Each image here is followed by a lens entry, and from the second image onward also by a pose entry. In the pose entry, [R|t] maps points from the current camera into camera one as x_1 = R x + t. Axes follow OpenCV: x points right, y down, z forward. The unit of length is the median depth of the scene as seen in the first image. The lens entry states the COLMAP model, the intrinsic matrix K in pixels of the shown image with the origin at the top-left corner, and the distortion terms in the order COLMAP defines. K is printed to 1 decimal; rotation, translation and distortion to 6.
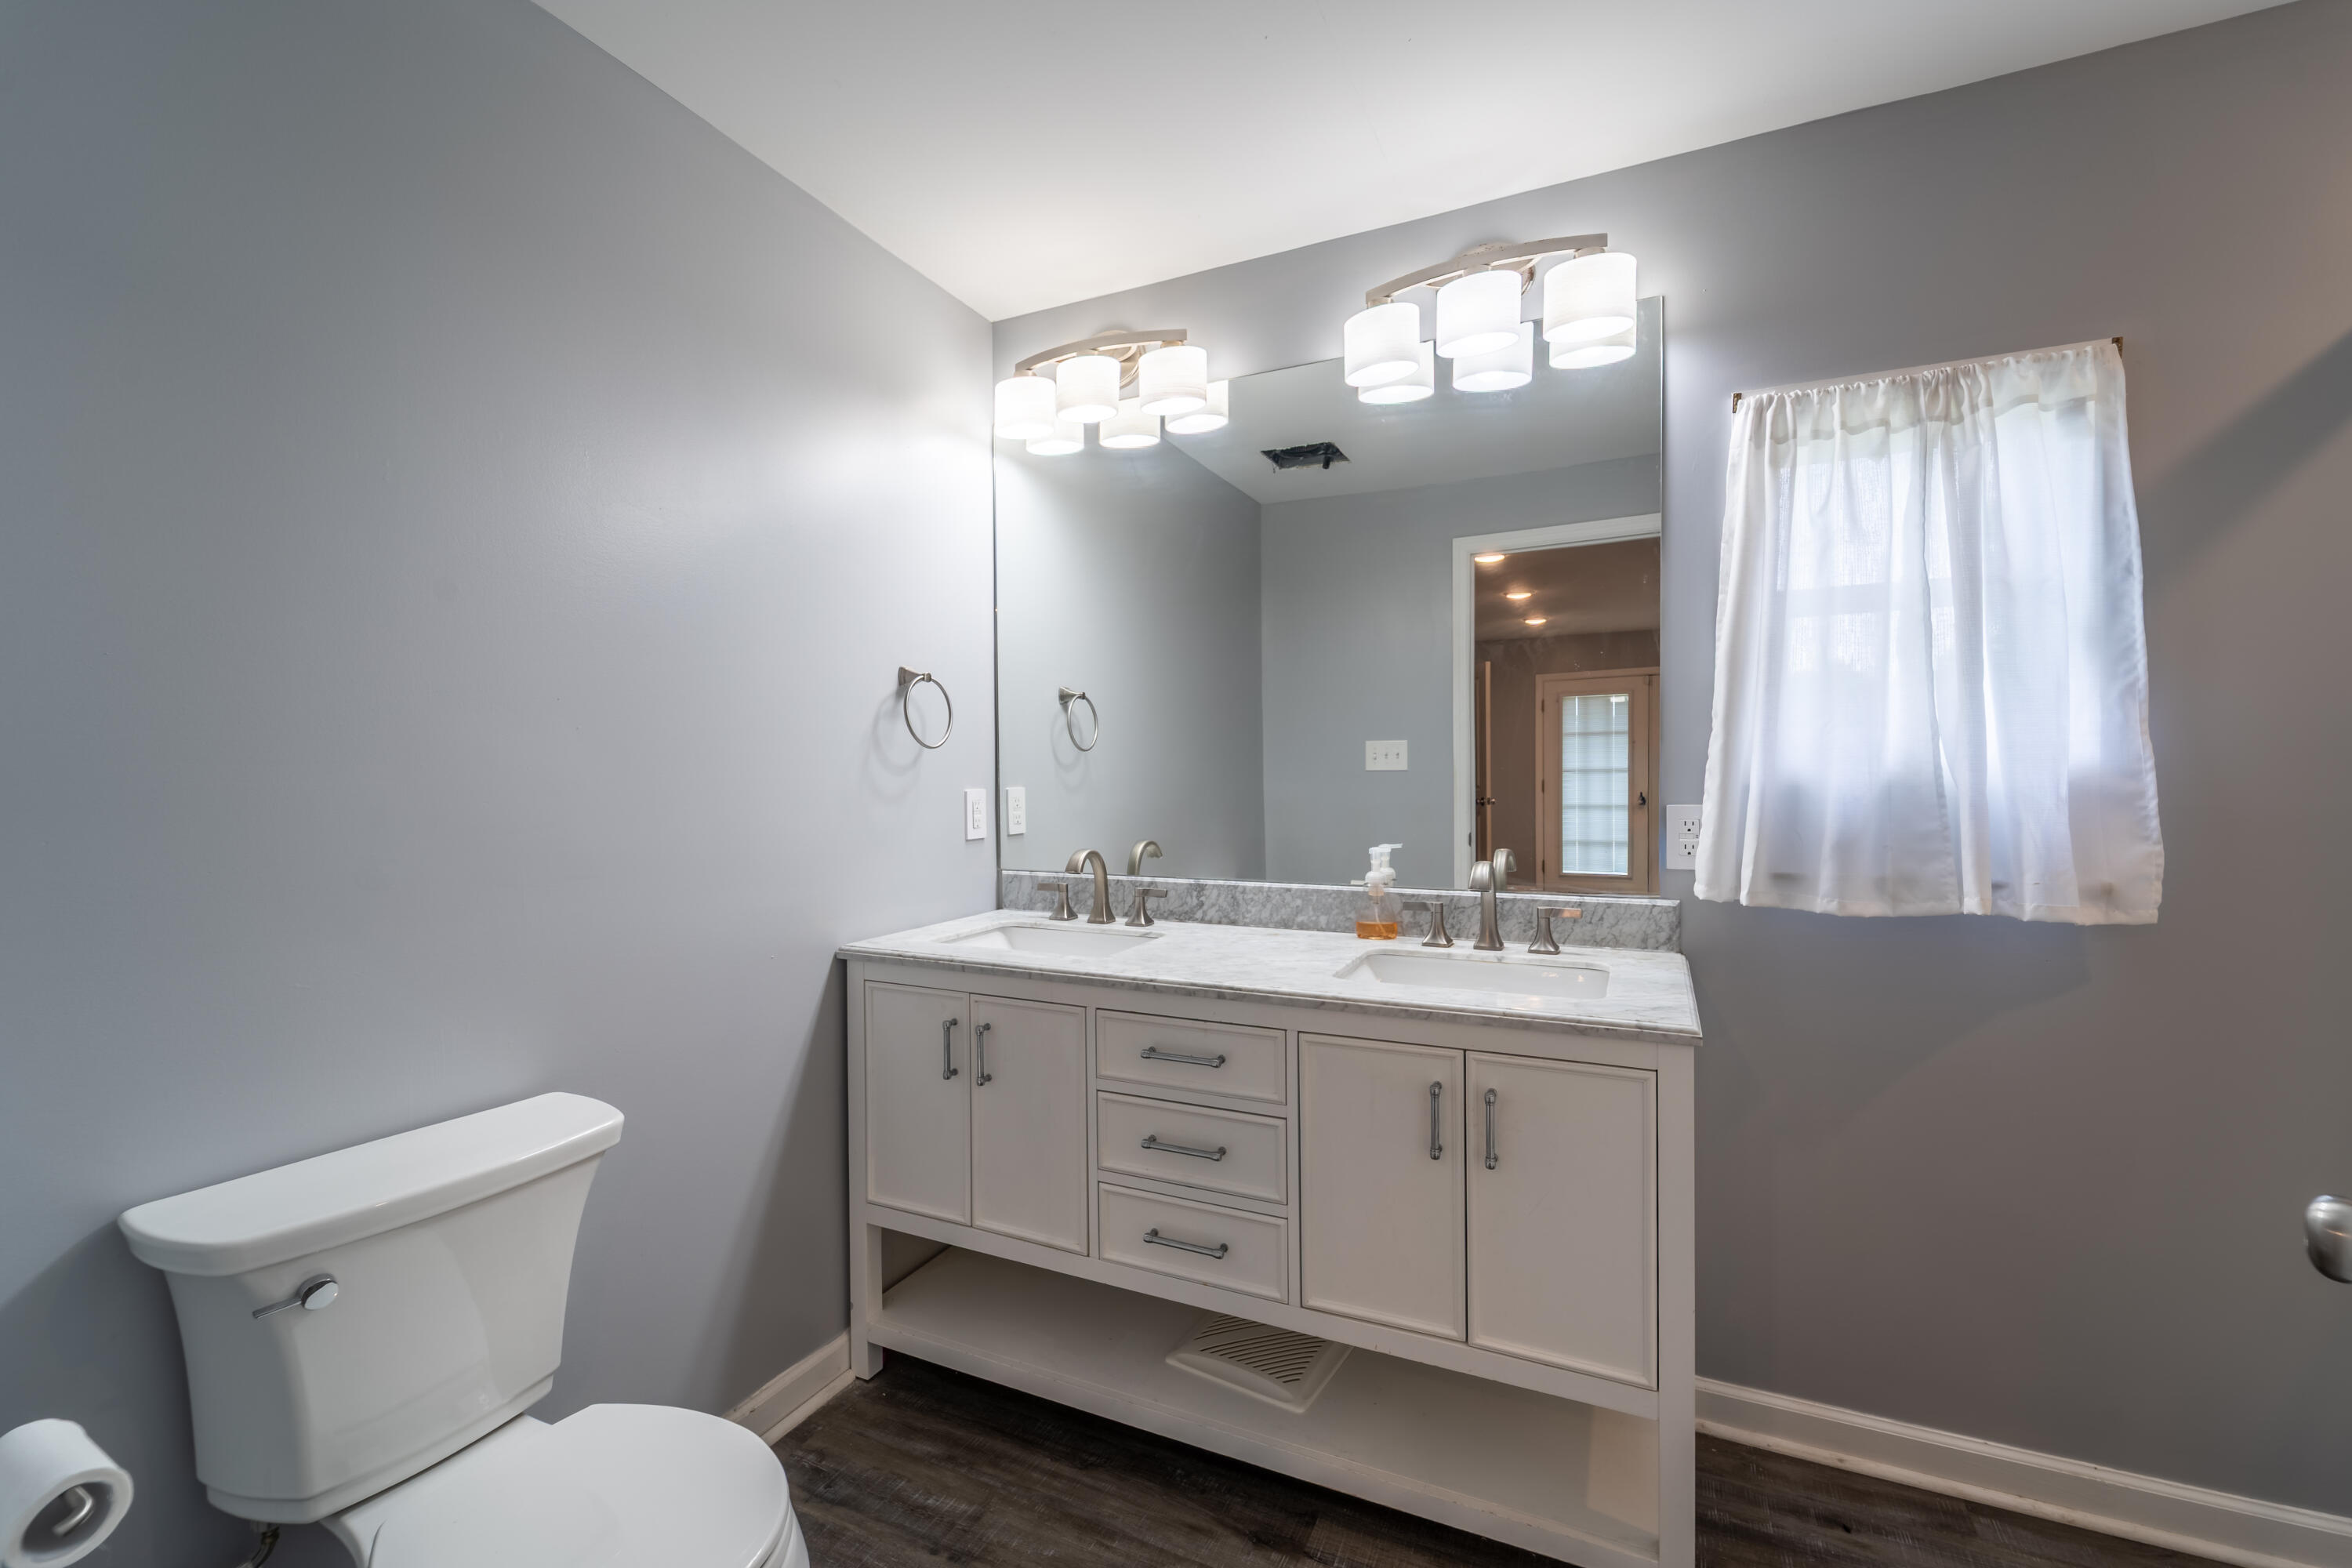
lens RADIAL K [[978.3, 0, 1176.0], [0, 978.3, 784.0], [0, 0, 1]] dist [0.000852, -0.000125]
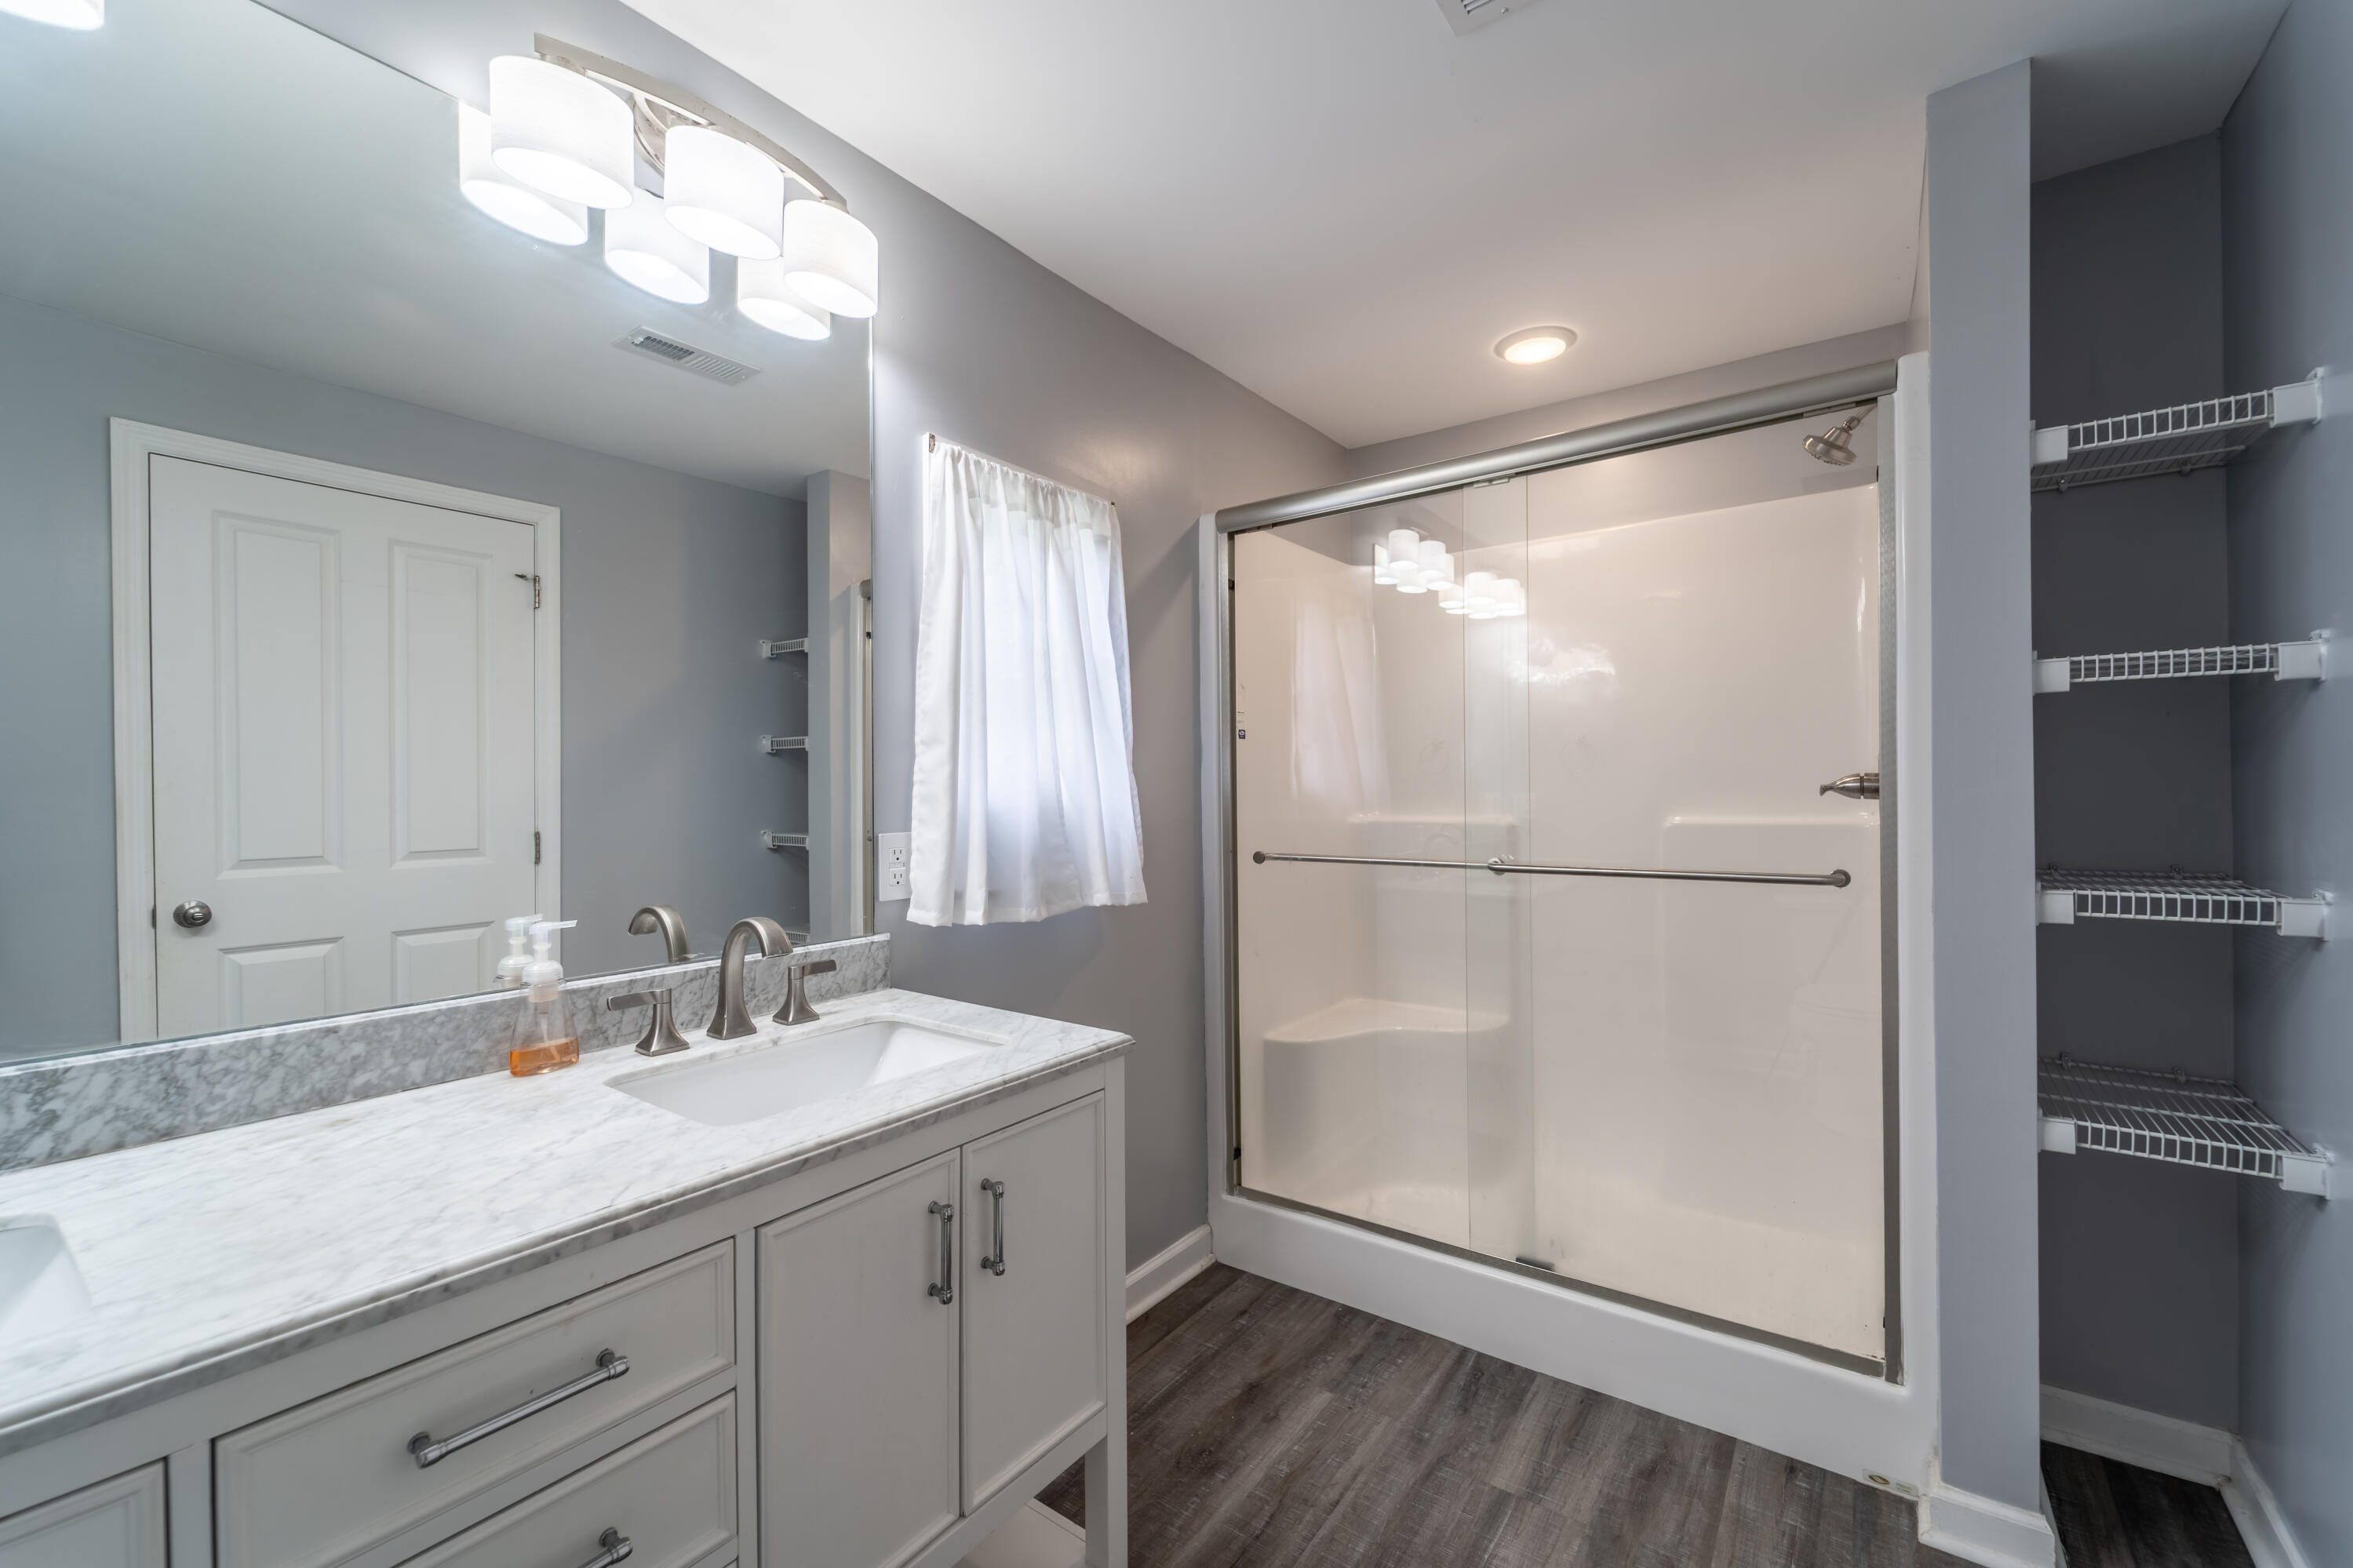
lens RADIAL K [[949.6, 0, 1181.1], [0, 949.6, 784.4], [0, 0, 1]] dist [0.003415, -0.003048]
pose [[0.189831, 0.013350, 0.981726, -0.373690], [0.023301, 0.999565, -0.018099, -0.003701], [-0.981540, 0.026311, 0.189437, 0.575928]]
